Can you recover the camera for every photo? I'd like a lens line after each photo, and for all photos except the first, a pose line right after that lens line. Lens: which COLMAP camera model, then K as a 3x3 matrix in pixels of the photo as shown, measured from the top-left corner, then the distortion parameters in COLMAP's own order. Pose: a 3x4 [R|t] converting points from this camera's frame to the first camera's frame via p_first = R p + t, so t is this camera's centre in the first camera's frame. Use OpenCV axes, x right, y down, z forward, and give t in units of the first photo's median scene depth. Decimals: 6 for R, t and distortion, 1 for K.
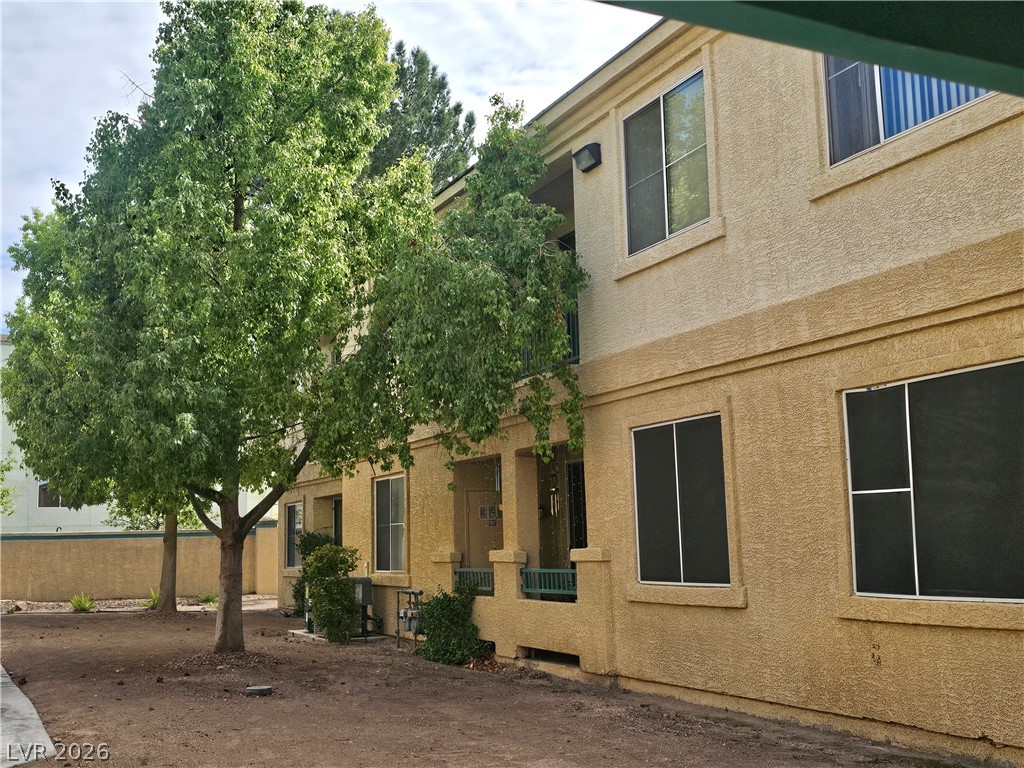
lens RADIAL K [[1121.3, 0, 512.0], [0, 1121.3, 384.0], [0, 0, 1]] dist [0.002322, -0.038612]
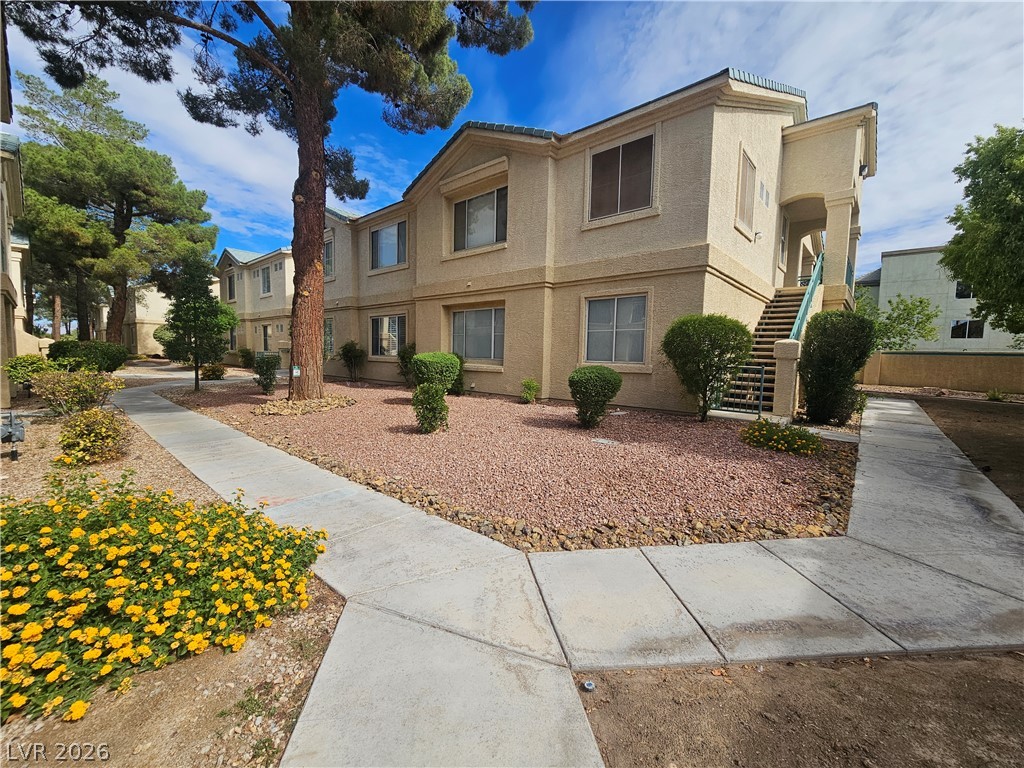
lens RADIAL K [[418.5, 0, 513.7], [0, 418.5, 388.2], [0, 0, 1]] dist [-0.013419, 0.000725]
pose [[0.362434, 0.110364, -0.925452, -0.104461], [0.099572, 0.982696, 0.156186, 0.028366], [0.926675, -0.148756, 0.345174, 0.182327]]
